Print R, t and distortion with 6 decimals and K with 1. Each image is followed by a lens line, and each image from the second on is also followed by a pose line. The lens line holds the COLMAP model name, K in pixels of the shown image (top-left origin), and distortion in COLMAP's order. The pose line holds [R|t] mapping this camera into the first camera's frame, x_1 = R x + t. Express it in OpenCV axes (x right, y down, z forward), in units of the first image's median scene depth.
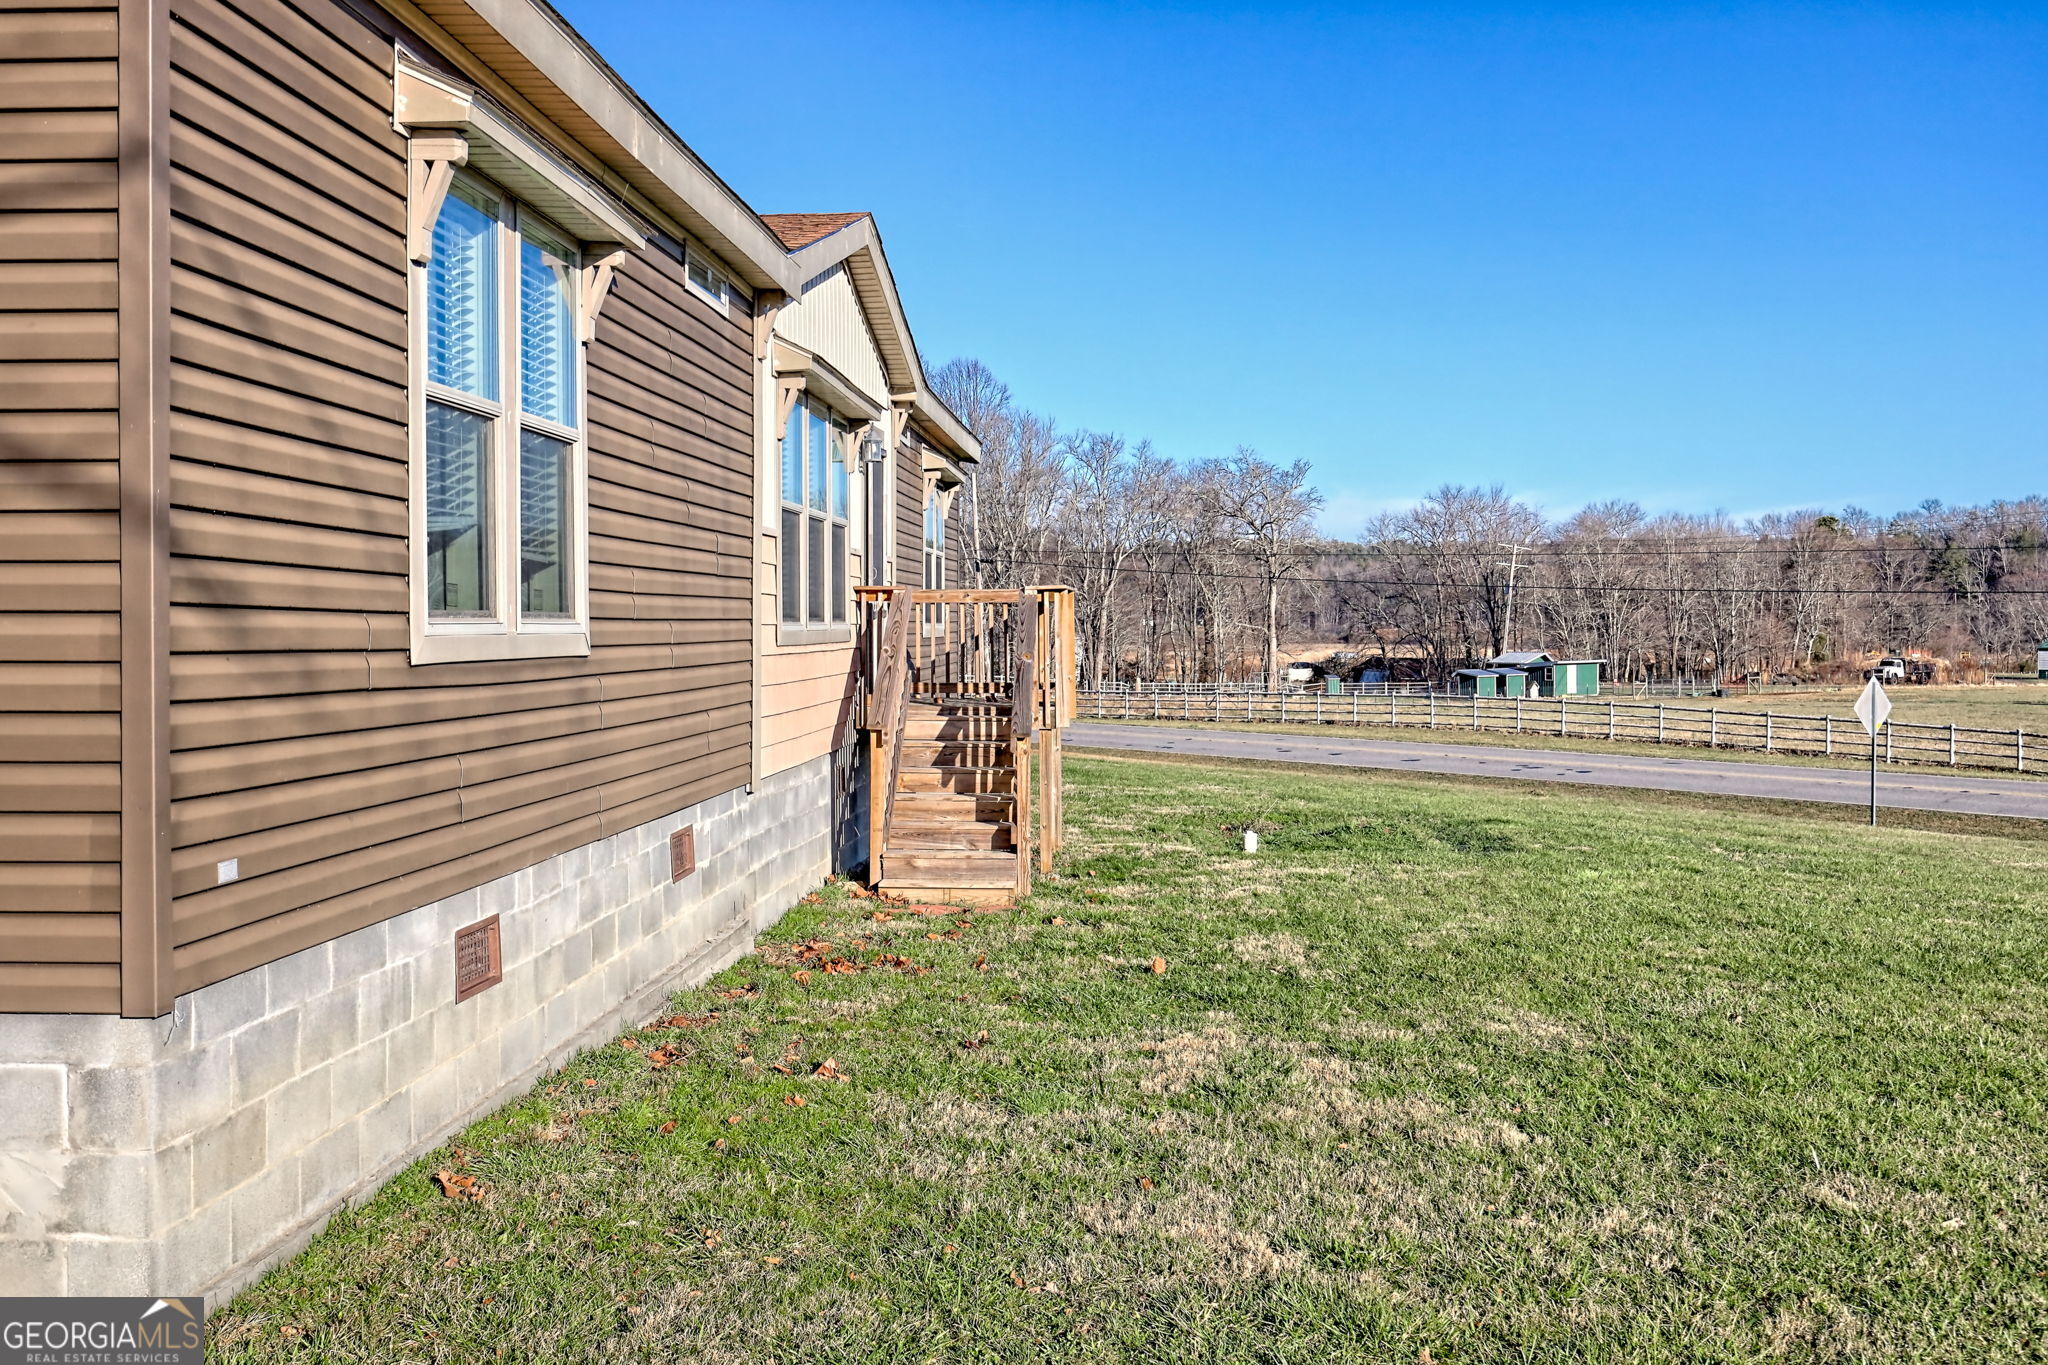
lens RADIAL K [[2052.7, 0, 1024.0], [0, 2052.7, 682.5], [0, 0, 1]] dist [0.001830, -0.006414]
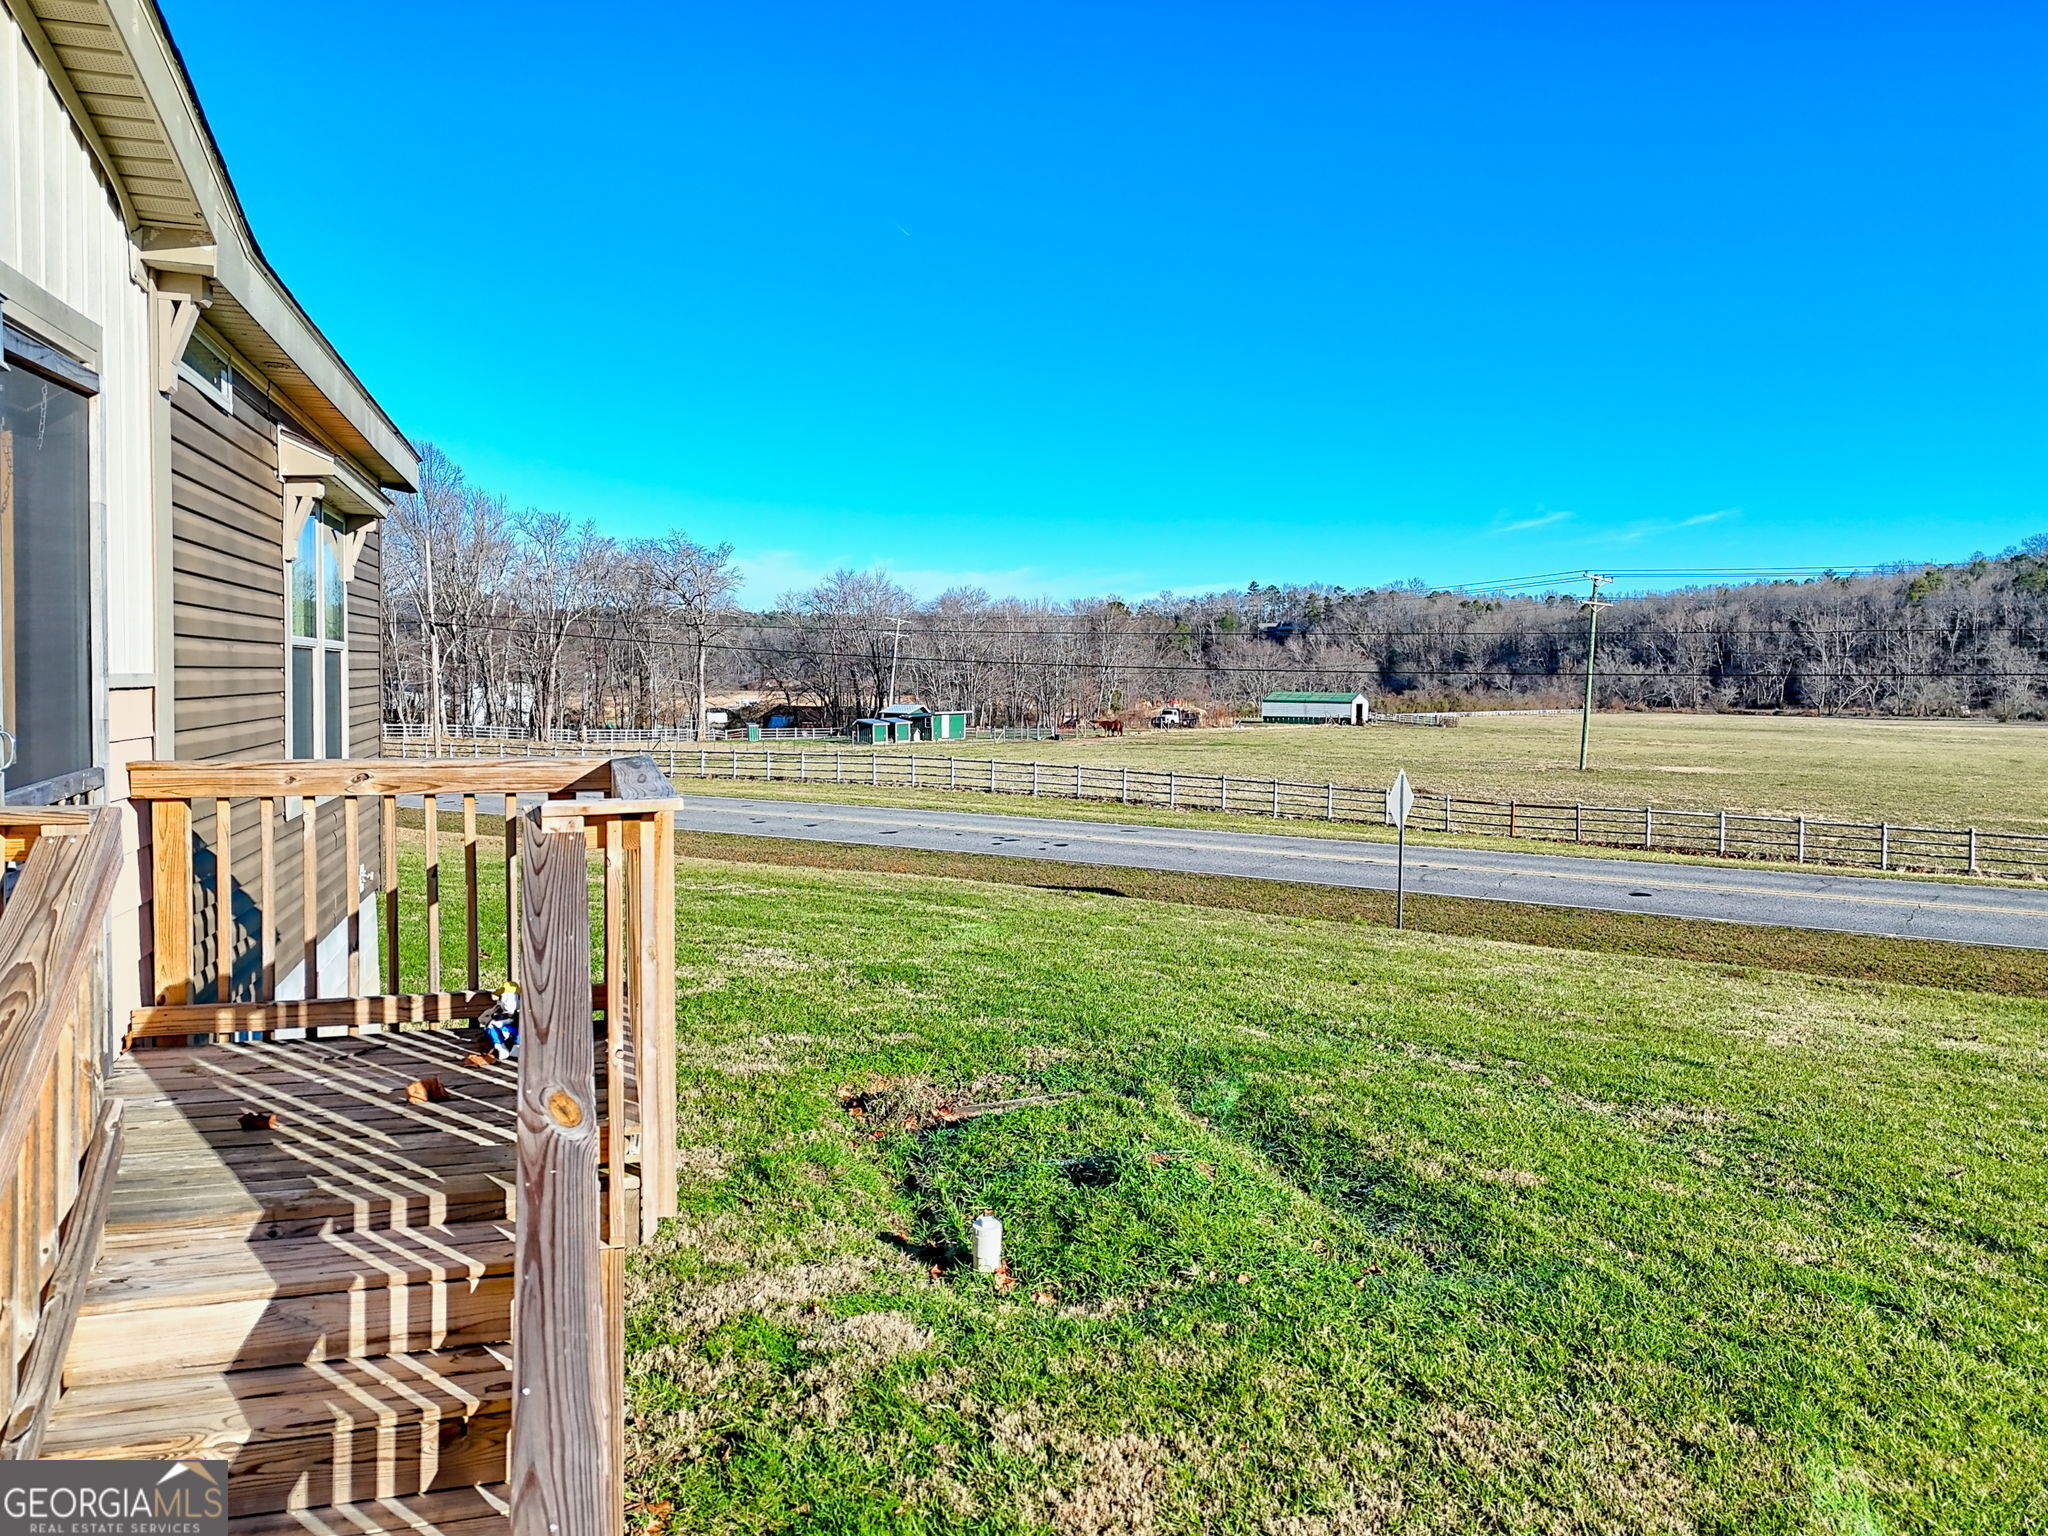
lens RADIAL K [[1514.2, 0, 1033.0], [0, 1514.2, 741.2], [0, 0, 1]] dist [0.058703, -0.074627]
pose [[0.939350, -0.007366, 0.342880, -0.001310], [0.001458, 0.999846, 0.017484, -0.008620], [-0.342956, -0.015924, 0.939217, 0.108906]]
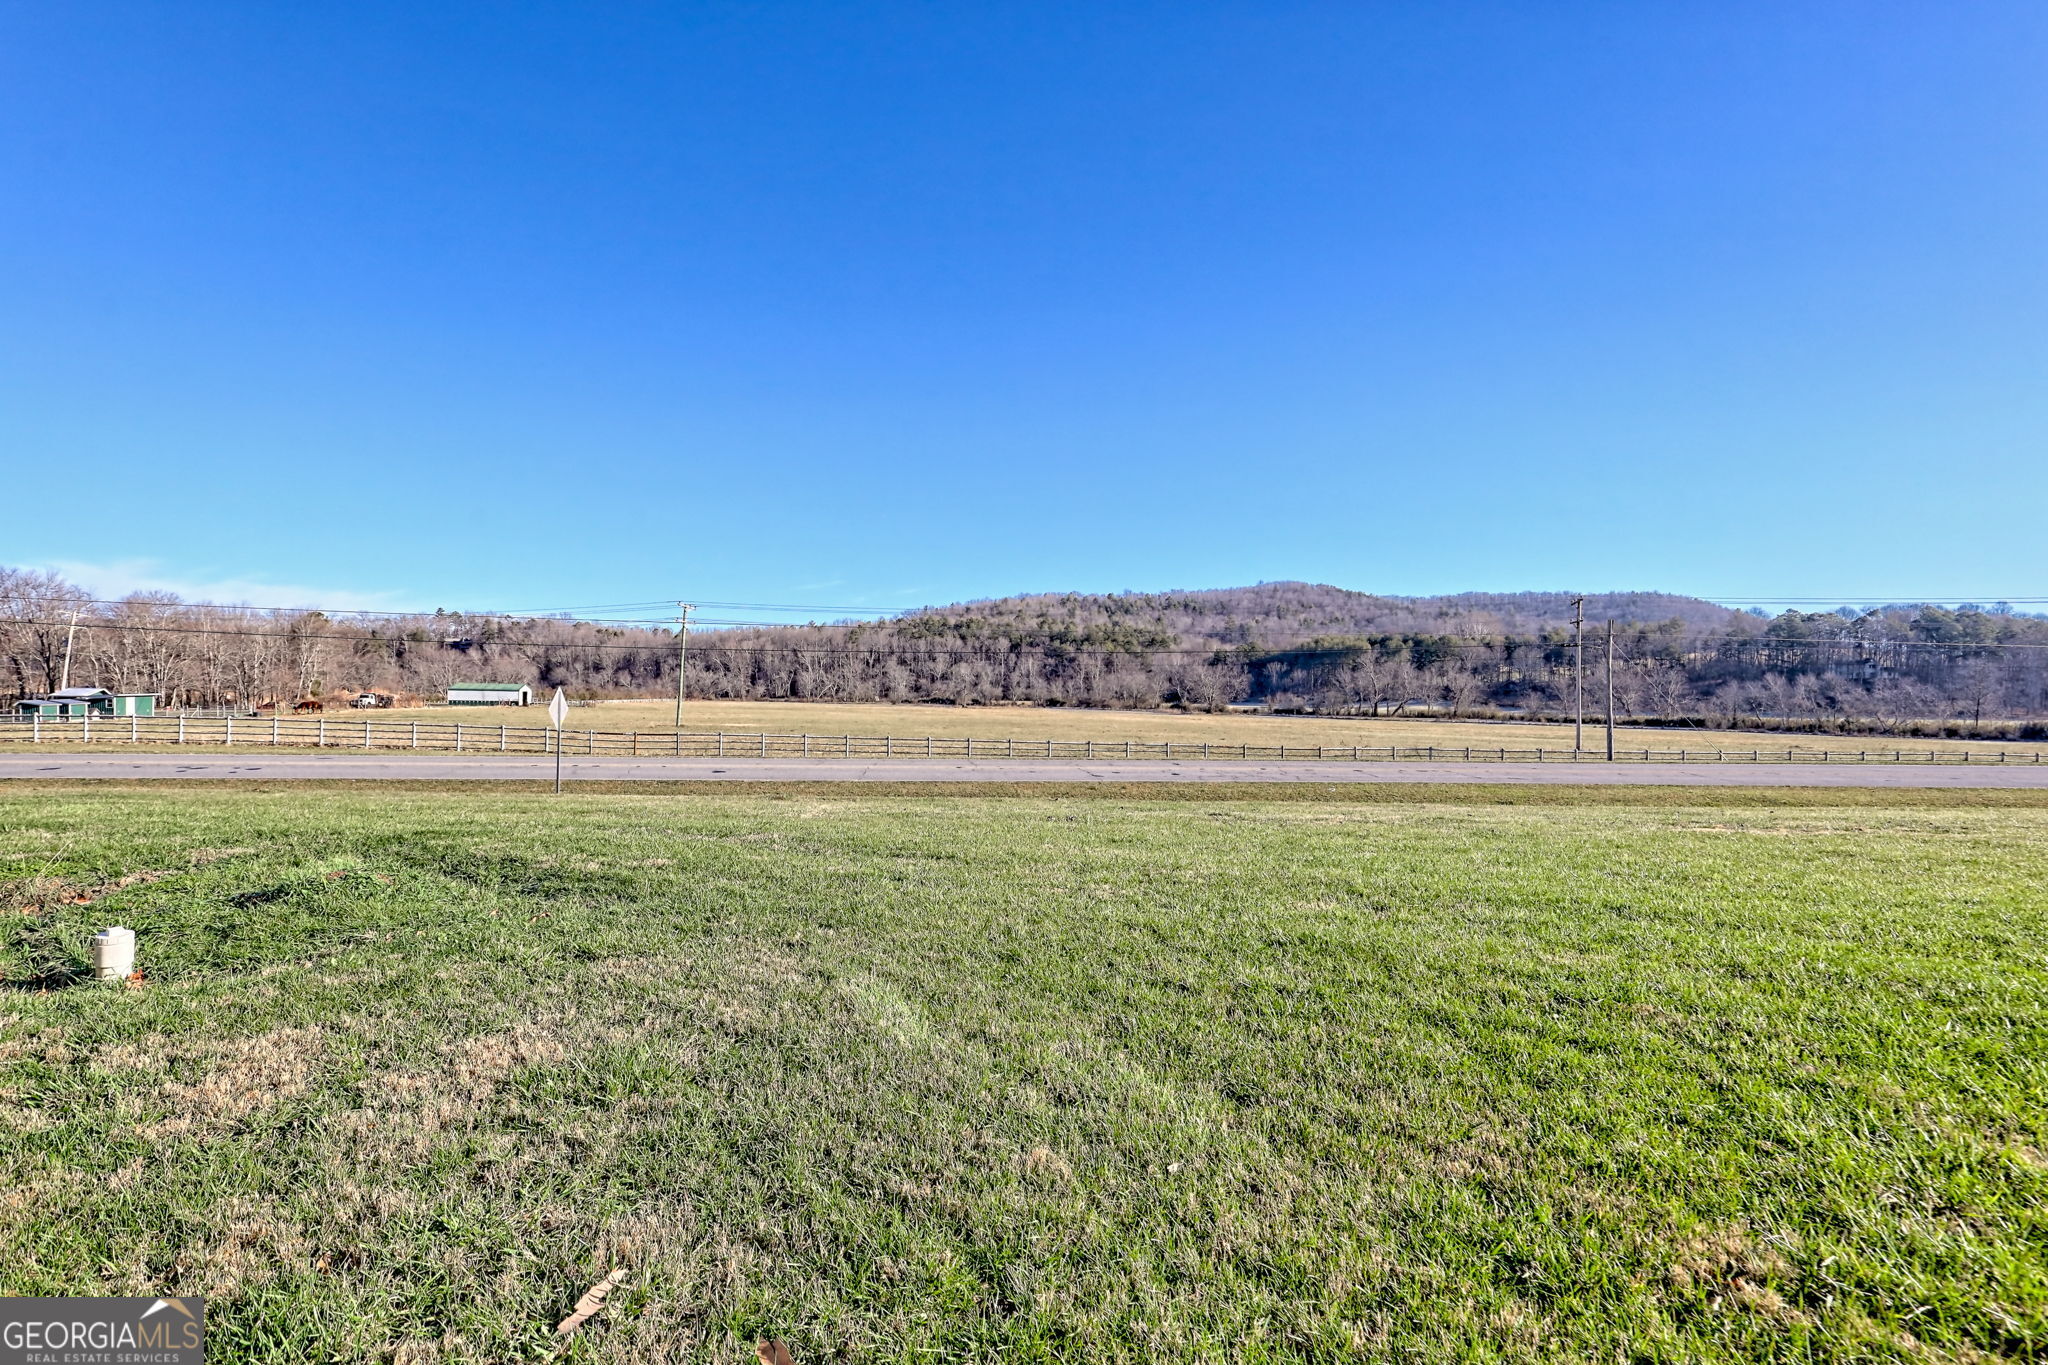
lens RADIAL K [[926.4, 0, 1028.2], [0, 926.4, 688.1], [0, 0, 1]] dist [-0.000411, 0.000366]
pose [[0.489241, 0.008906, 0.872103, 0.003384], [0.010889, 0.999808, -0.016319, 0.003148], [-0.872080, 0.017481, 0.489050, 0.116943]]
